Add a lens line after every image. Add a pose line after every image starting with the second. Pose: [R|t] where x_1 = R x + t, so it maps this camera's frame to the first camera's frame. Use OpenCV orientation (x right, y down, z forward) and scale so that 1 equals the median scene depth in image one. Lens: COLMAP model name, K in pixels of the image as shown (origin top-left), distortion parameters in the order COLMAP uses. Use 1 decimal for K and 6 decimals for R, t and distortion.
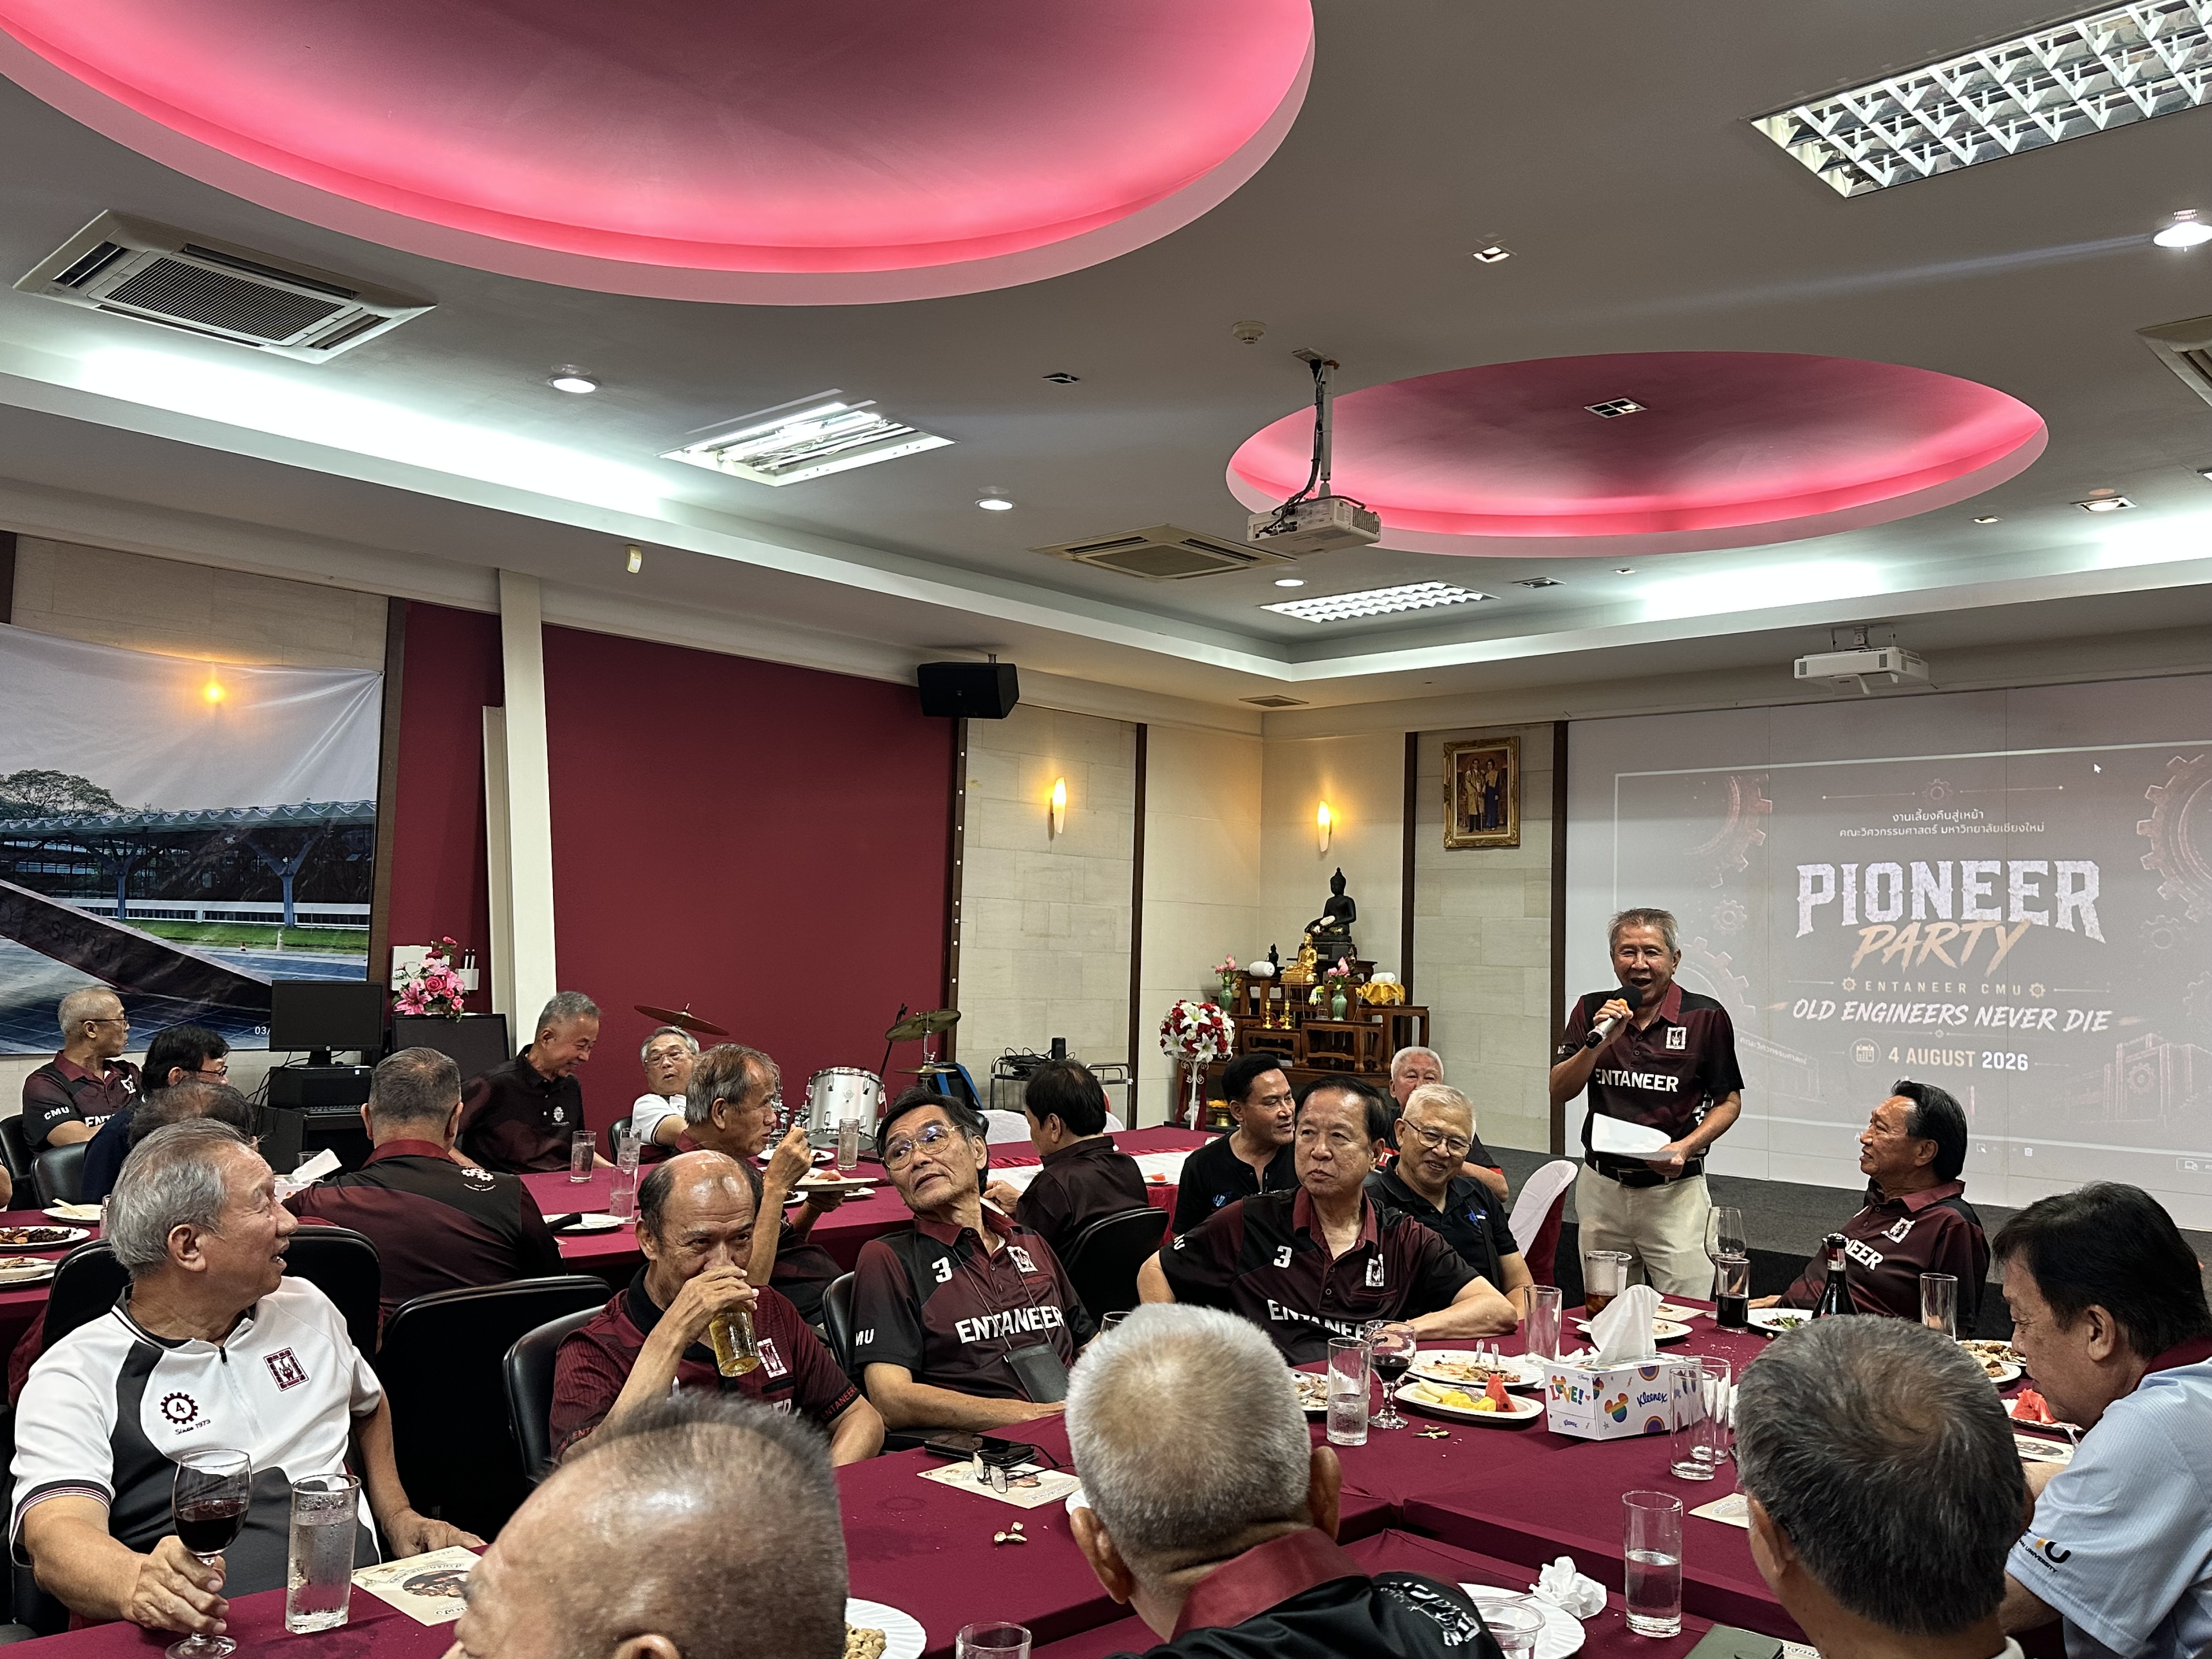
lens RADIAL K [[1832.0, 0, 1068.1], [0, 1832.0, 822.3], [0, 0, 1]] dist [0.109795, -0.177755]
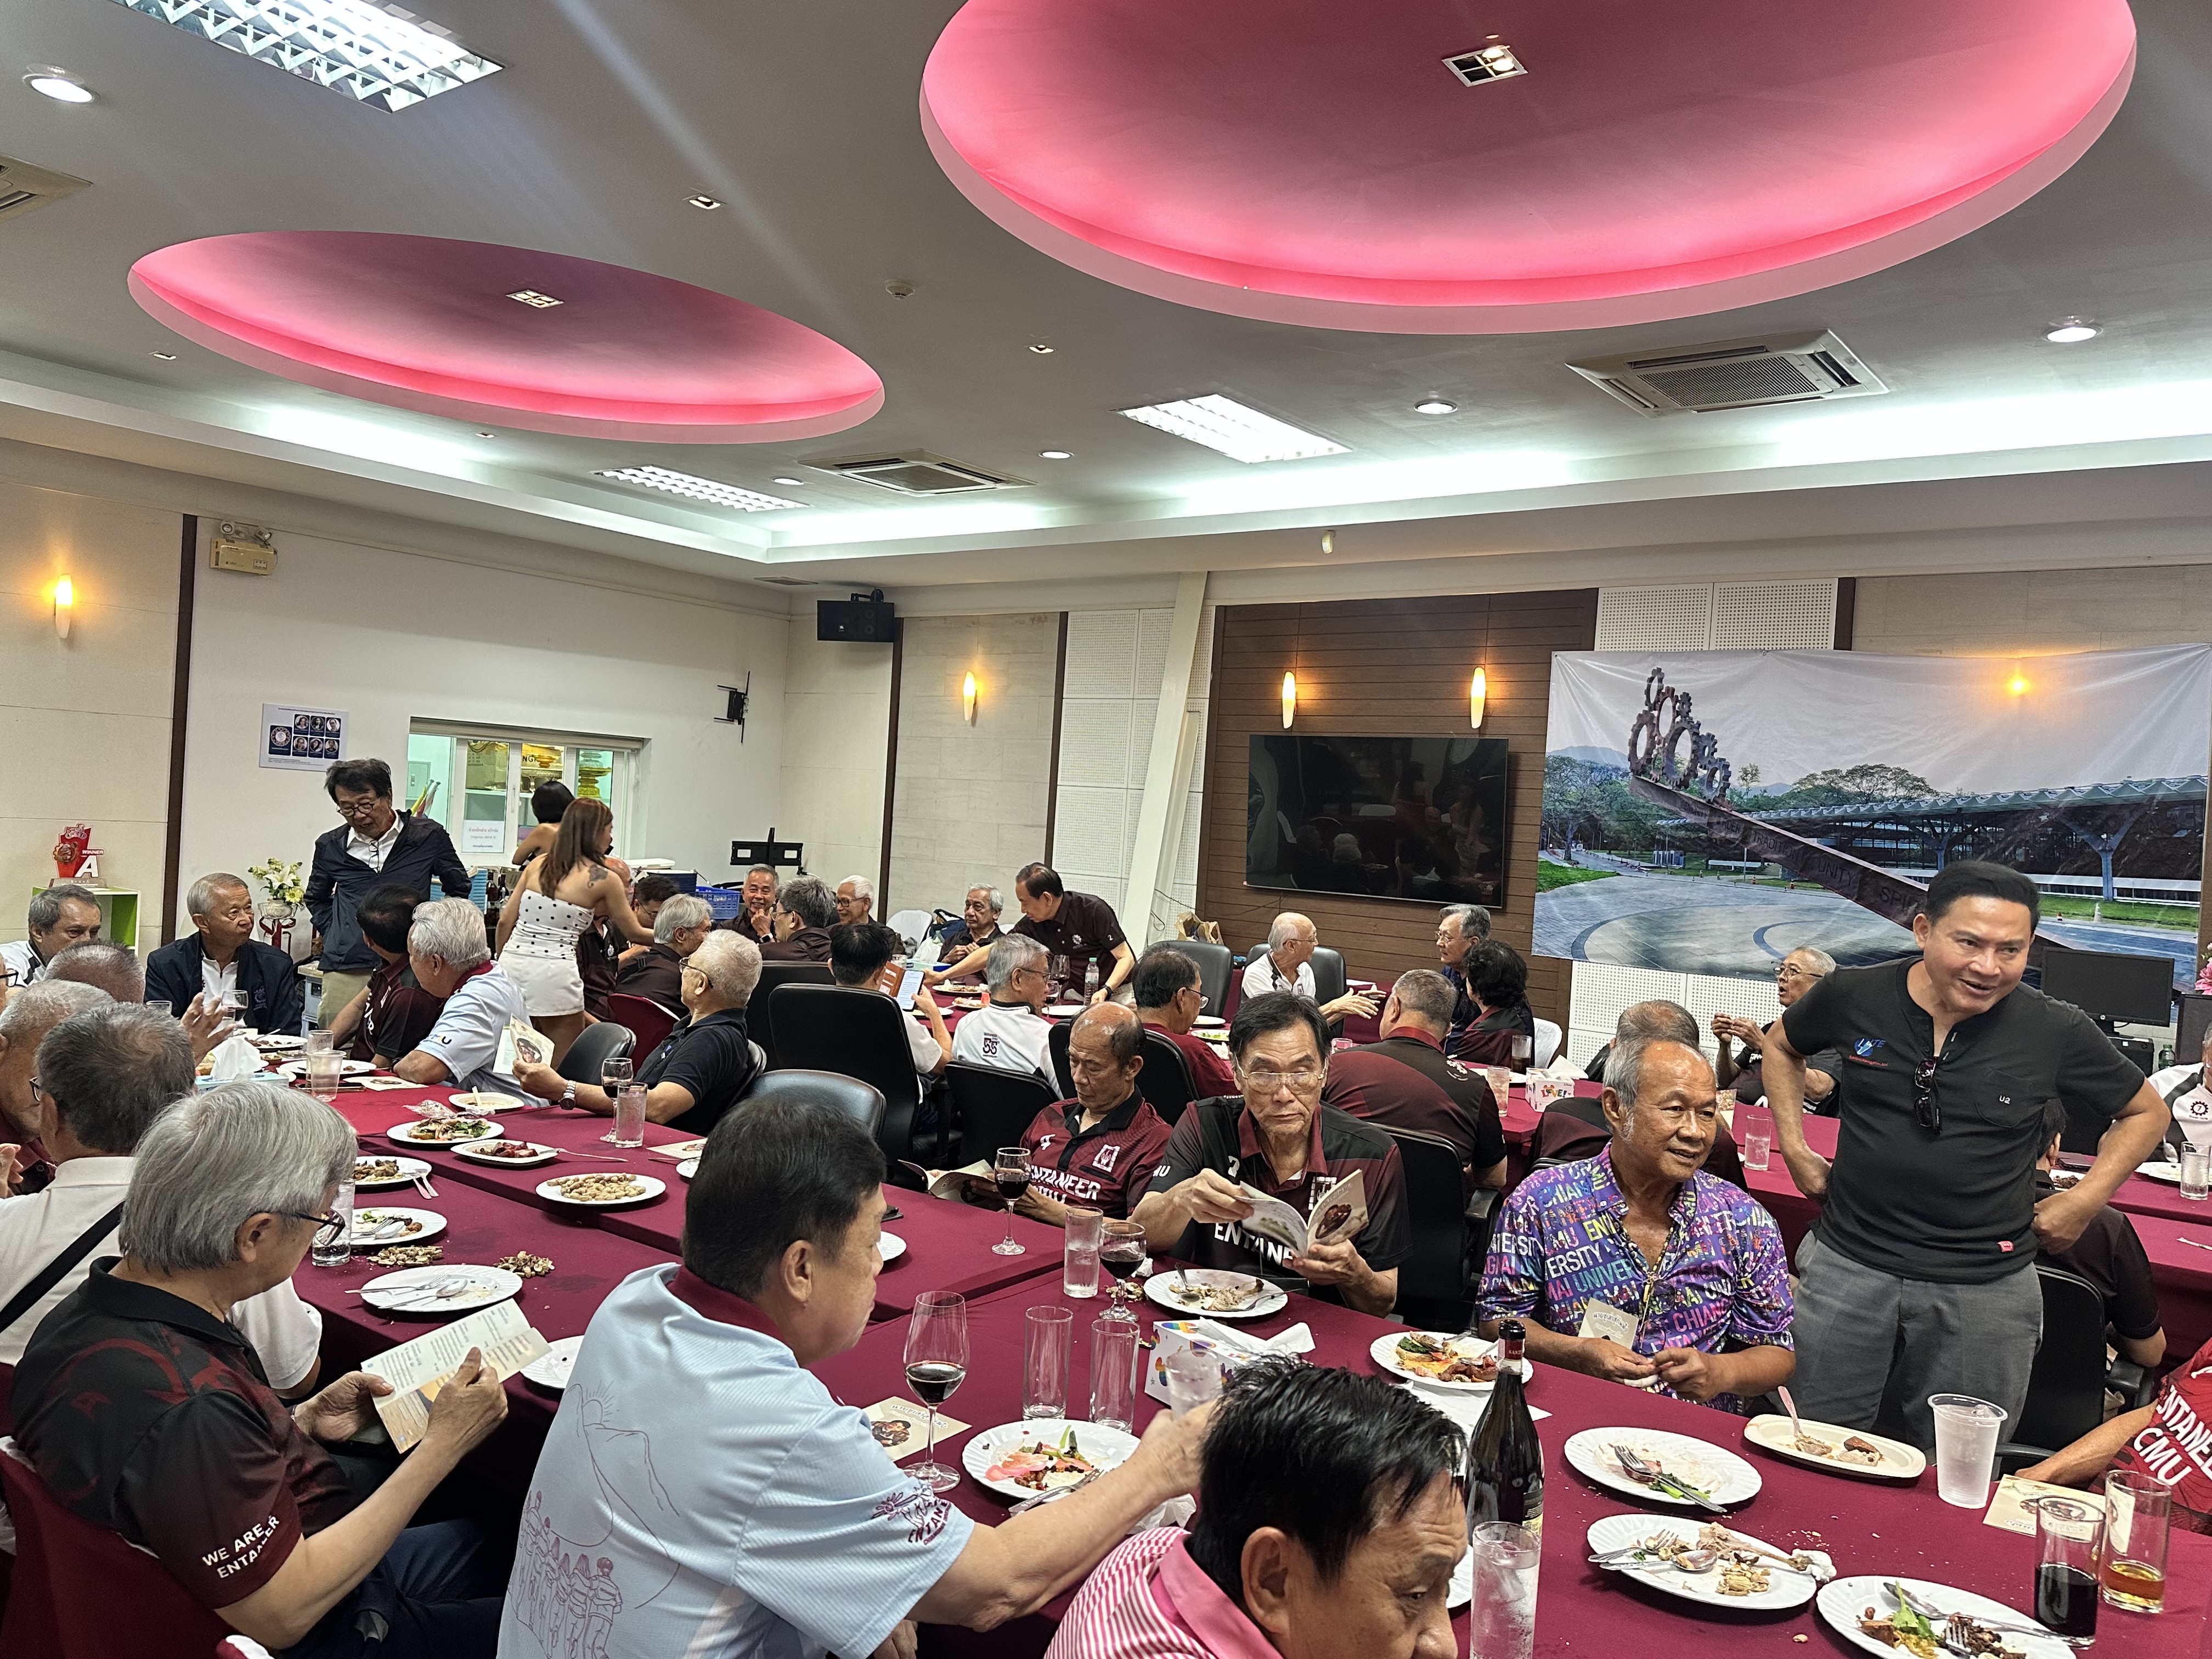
lens RADIAL K [[1589.1, 0, 1118.6], [0, 1589.1, 835.3], [0, 0, 1]] dist [0.069492, -0.092355]
pose [[0.151066, -0.011001, -0.988462, 0.337593], [0.017469, 0.999812, -0.008458, 0.015172], [0.988369, -0.015990, 0.151229, 0.268923]]
